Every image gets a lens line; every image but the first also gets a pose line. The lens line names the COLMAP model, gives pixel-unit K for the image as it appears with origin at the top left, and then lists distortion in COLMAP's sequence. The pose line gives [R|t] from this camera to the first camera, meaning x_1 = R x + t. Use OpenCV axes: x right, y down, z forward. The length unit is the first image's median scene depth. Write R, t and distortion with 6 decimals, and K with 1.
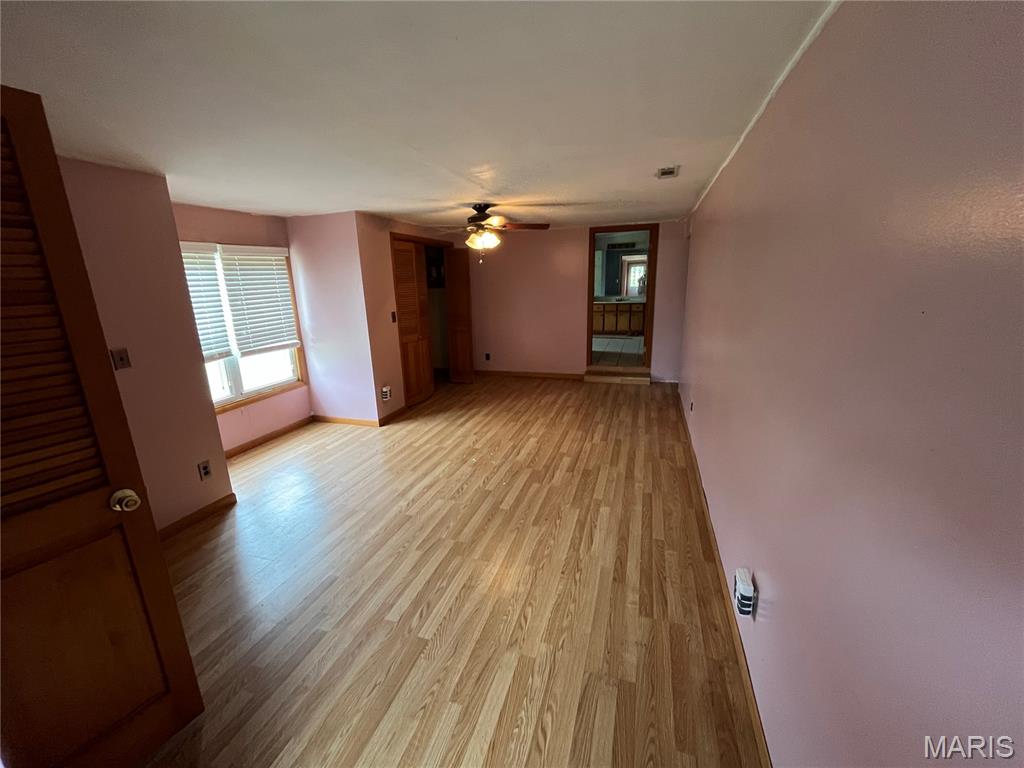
lens RADIAL K [[415.2, 0, 512.9], [0, 415.2, 384.1], [0, 0, 1]] dist [0.000190, -0.000045]
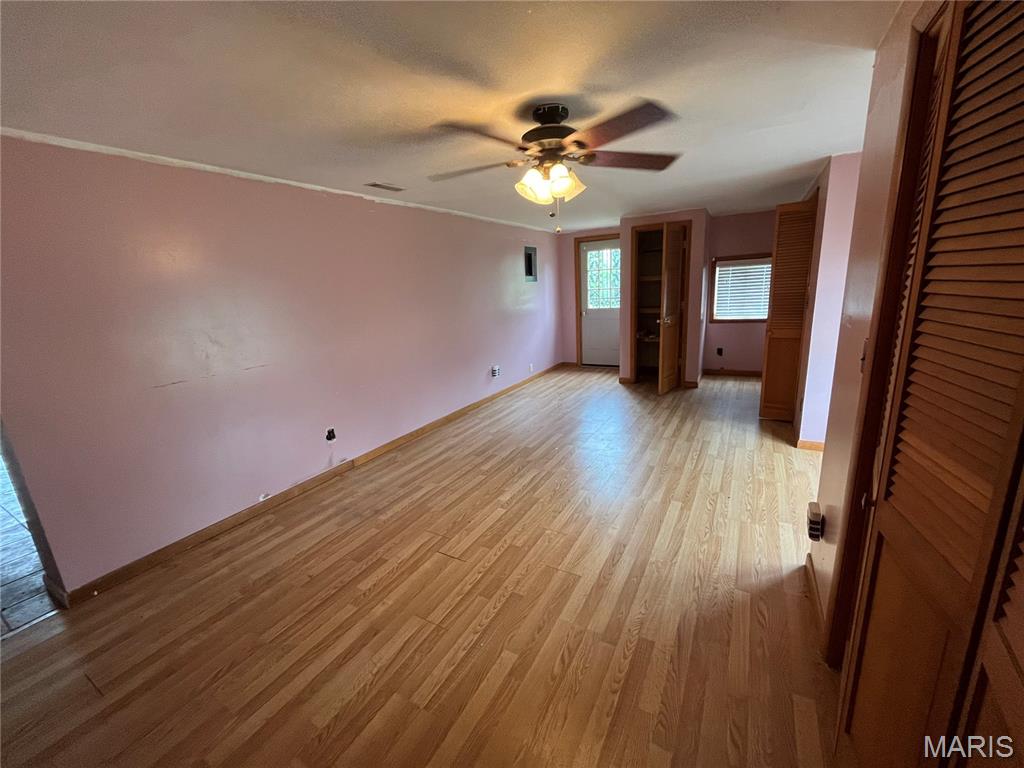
lens RADIAL K [[415.2, 0, 512.5], [0, 415.2, 385.9], [0, 0, 1]] dist [0.000190, -0.000045]
pose [[-0.974195, 0.027763, 0.223993, -0.138212], [0.130552, 0.878860, 0.458869, -0.385338], [-0.184119, 0.476271, -0.859806, 1.629203]]
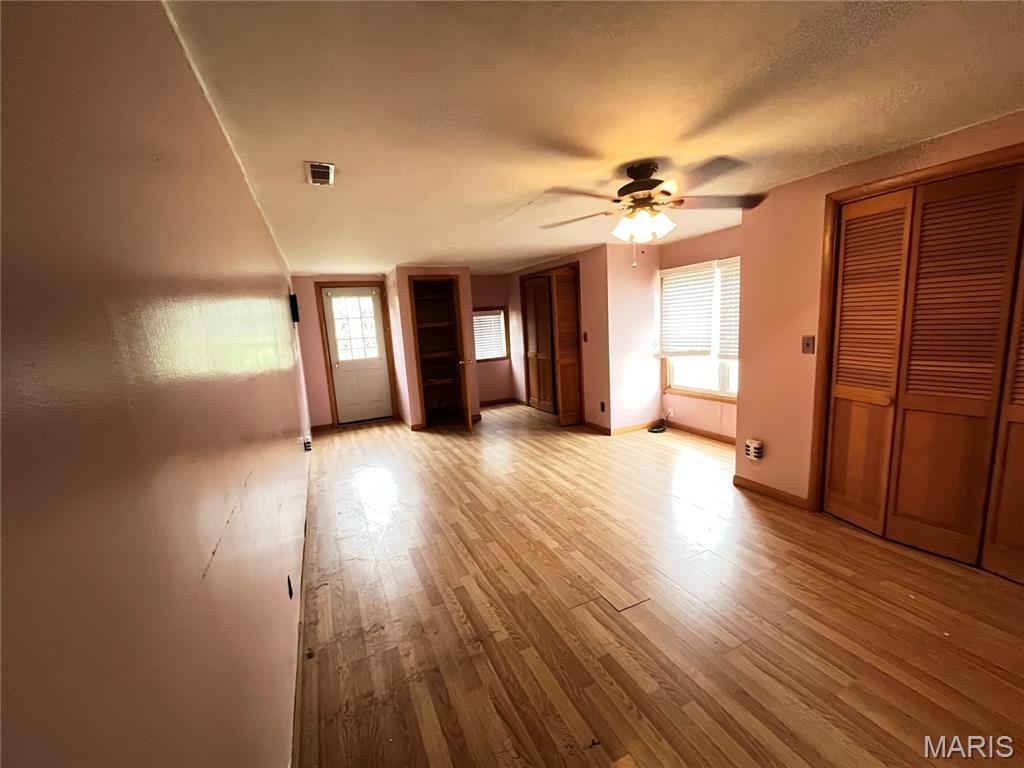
lens RADIAL K [[415.2, 0, 508.8], [0, 415.2, 384.3], [0, 0, 1]] dist [0.000190, -0.000045]
pose [[-0.735263, 0.172551, -0.655450, 0.516451], [-0.090869, 0.933225, 0.347611, -0.341996], [0.671663, 0.315145, -0.670487, 1.405980]]
